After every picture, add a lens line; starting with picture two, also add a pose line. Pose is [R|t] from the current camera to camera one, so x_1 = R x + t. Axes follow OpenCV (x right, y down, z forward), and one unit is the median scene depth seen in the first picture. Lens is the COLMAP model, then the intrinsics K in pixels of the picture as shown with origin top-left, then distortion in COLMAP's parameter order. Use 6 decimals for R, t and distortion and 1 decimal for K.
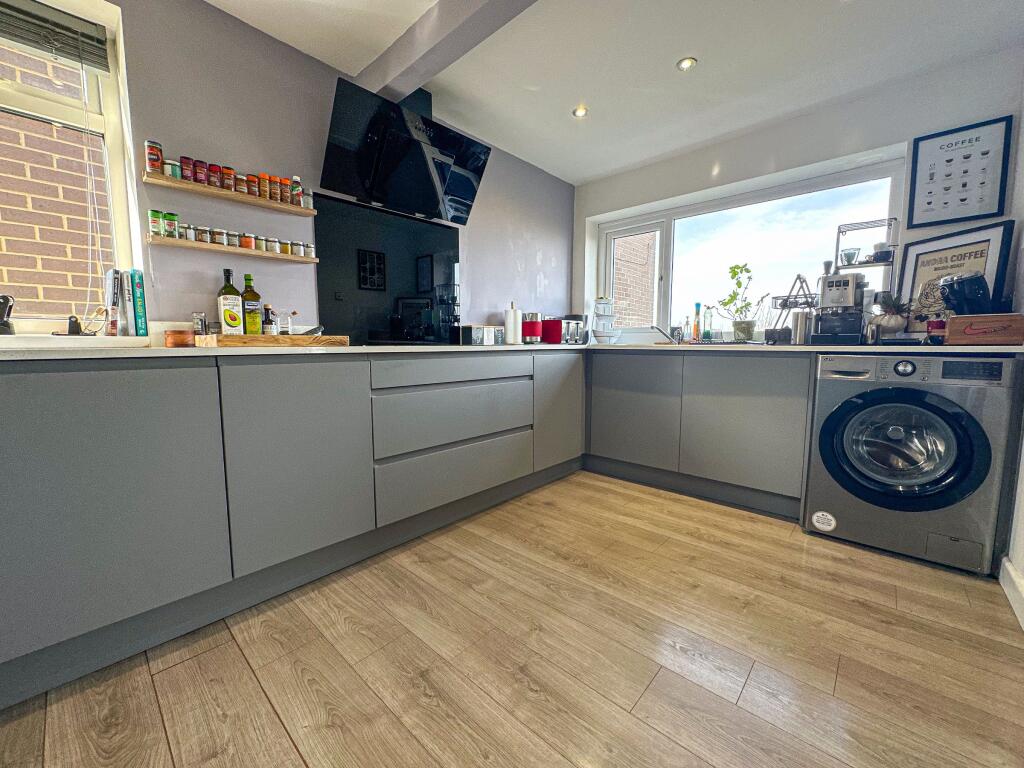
lens RADIAL K [[412.1, 0, 510.7], [0, 412.1, 383.2], [0, 0, 1]] dist [-0.001740, 0.000124]
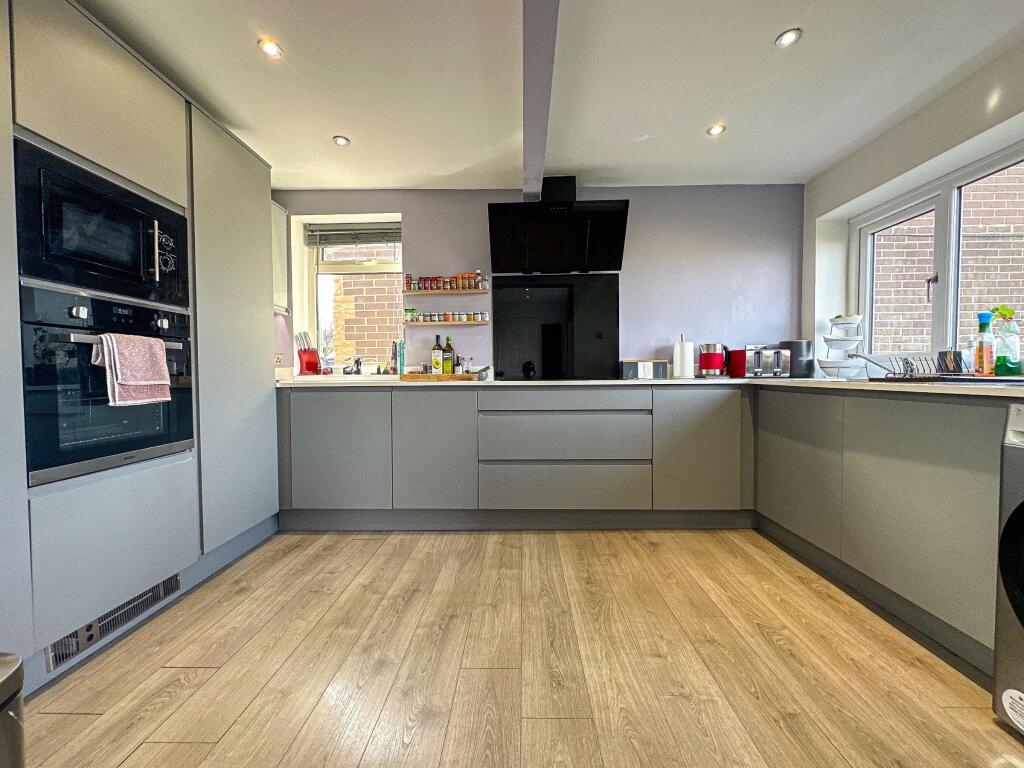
lens RADIAL K [[409.5, 0, 510.4], [0, 409.5, 385.1], [0, 0, 1]] dist [-0.000850, 0.000134]
pose [[0.657591, 0.018673, -0.753144, 0.754480], [-0.065989, 0.997278, -0.032890, -0.032165], [0.750480, 0.071327, 0.657033, 0.117716]]
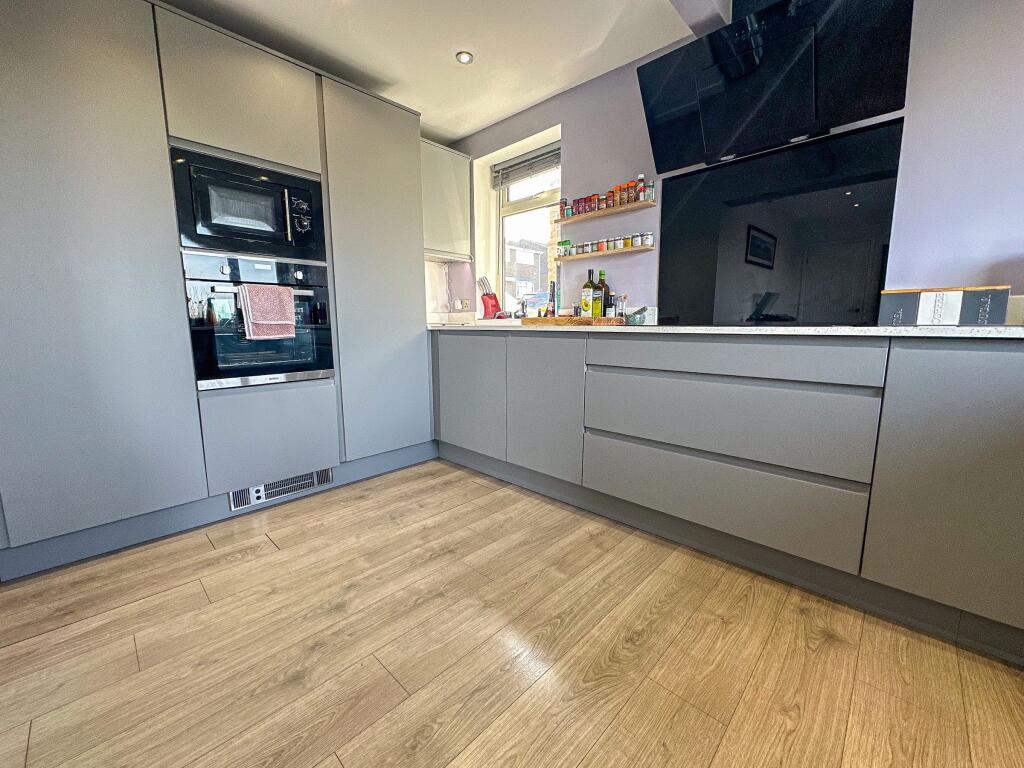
lens RADIAL K [[412.1, 0, 510.7], [0, 412.1, 383.2], [0, 0, 1]] dist [-0.001740, 0.000124]
pose [[-0.022371, 0.147289, -0.988841, 0.723245], [-0.092588, 0.984532, 0.148741, -0.075670], [0.995453, 0.094882, -0.008388, 0.738693]]
